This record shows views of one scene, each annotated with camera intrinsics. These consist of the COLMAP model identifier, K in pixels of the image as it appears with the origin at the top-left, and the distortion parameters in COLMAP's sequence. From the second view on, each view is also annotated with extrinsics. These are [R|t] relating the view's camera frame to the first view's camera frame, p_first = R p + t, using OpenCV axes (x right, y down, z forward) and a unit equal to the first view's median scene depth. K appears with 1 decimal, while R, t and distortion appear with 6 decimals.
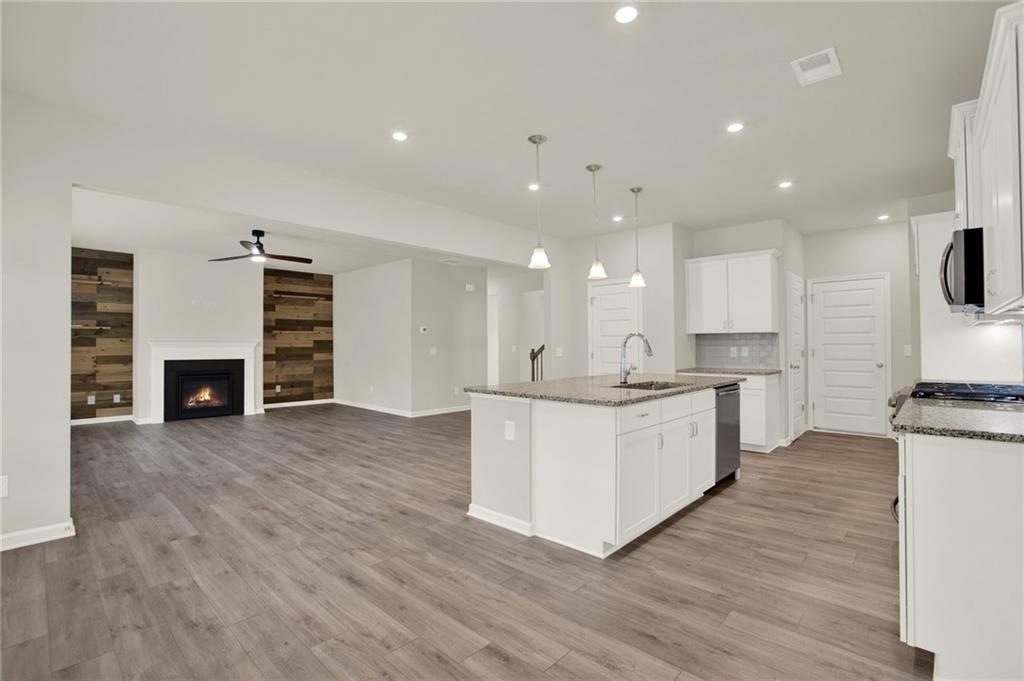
lens RADIAL K [[463.2, 0, 512.0], [0, 463.2, 340.5], [0, 0, 1]] dist [-0.034040, 0.000941]
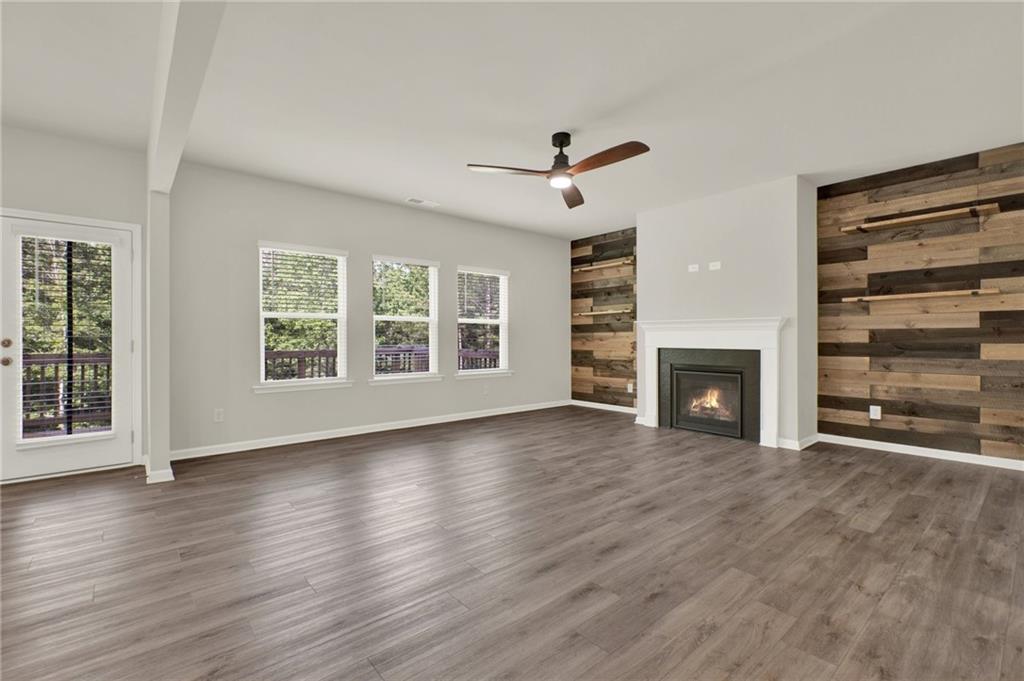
lens RADIAL K [[451.9, 0, 514.0], [0, 451.9, 338.1], [0, 0, 1]] dist [0.002179, 0.000830]
pose [[-0.121997, 0.000781, -0.992530, 0.072151], [0.013940, 0.999902, -0.000927, 0.042037], [0.992433, -0.013949, -0.121996, 1.489612]]
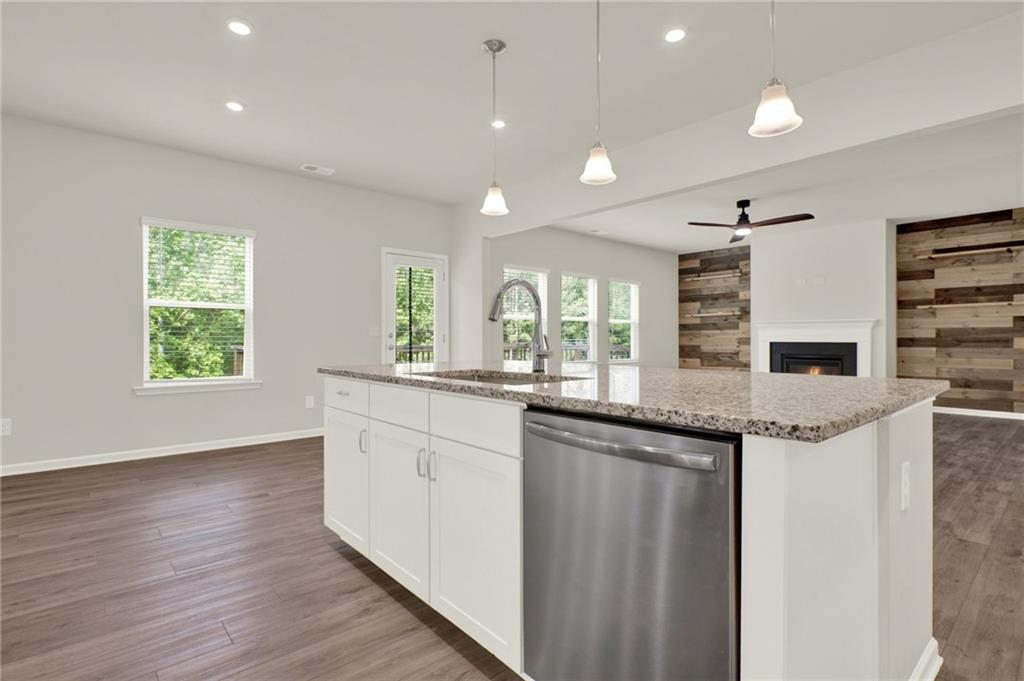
lens RADIAL K [[499.6, 0, 506.9], [0, 499.6, 338.0], [0, 0, 1]] dist [0.002031, -0.000764]
pose [[-0.112259, 0.002257, -0.993676, 0.753778], [0.013573, 0.999908, 0.000738, 0.044784], [0.993586, -0.013404, -0.112279, 0.935998]]
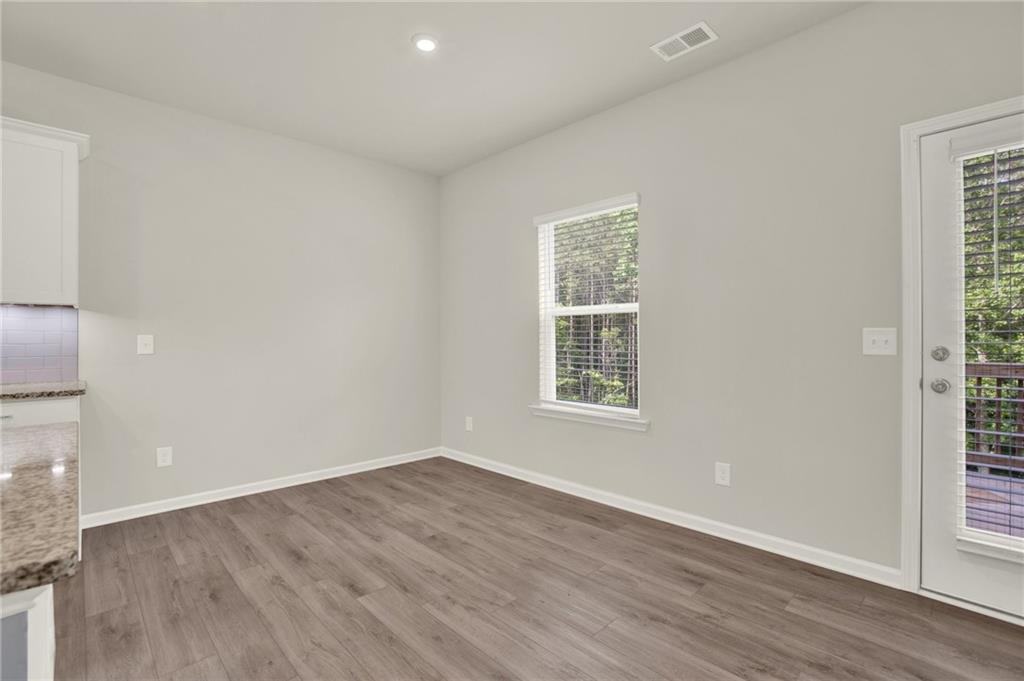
lens RADIAL K [[463.2, 0, 512.0], [0, 463.2, 340.5], [0, 0, 1]] dist [-0.034040, 0.000941]
pose [[-0.998675, 0.004751, 0.051250, -0.217668], [0.004326, 0.999955, -0.008396, 0.022261], [-0.051287, -0.008163, -0.998651, 0.945343]]
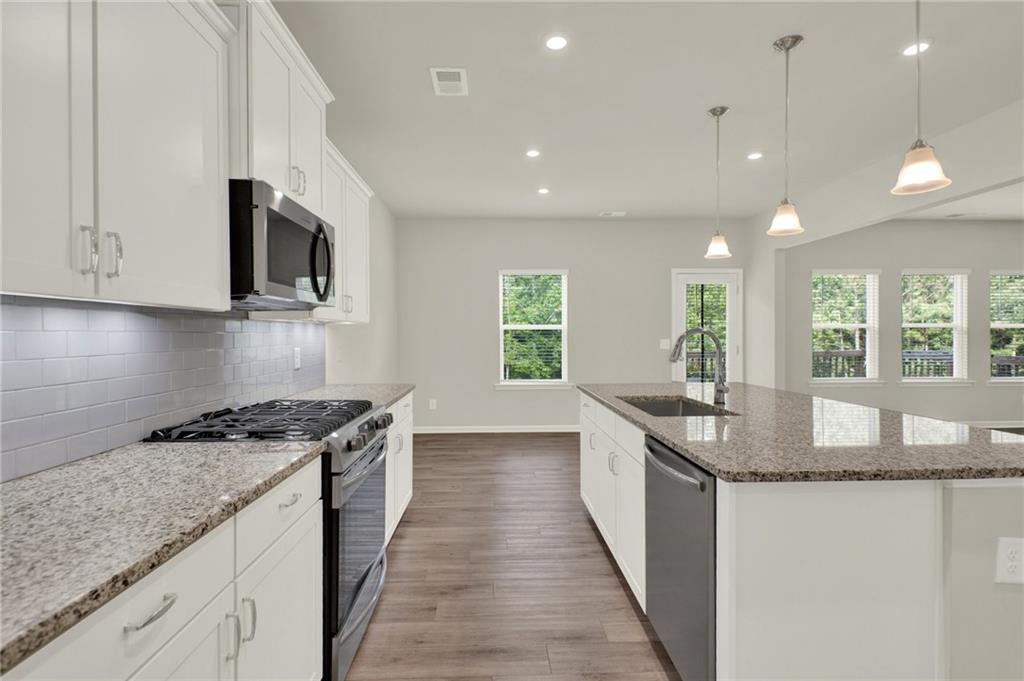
lens RADIAL K [[499.6, 0, 506.9], [0, 499.6, 338.0], [0, 0, 1]] dist [0.002031, -0.000764]
pose [[-0.711205, 0.012310, -0.702877, 0.868011], [0.014788, 0.999887, 0.002549, -0.008400], [0.702829, -0.008581, -0.711307, 1.175865]]
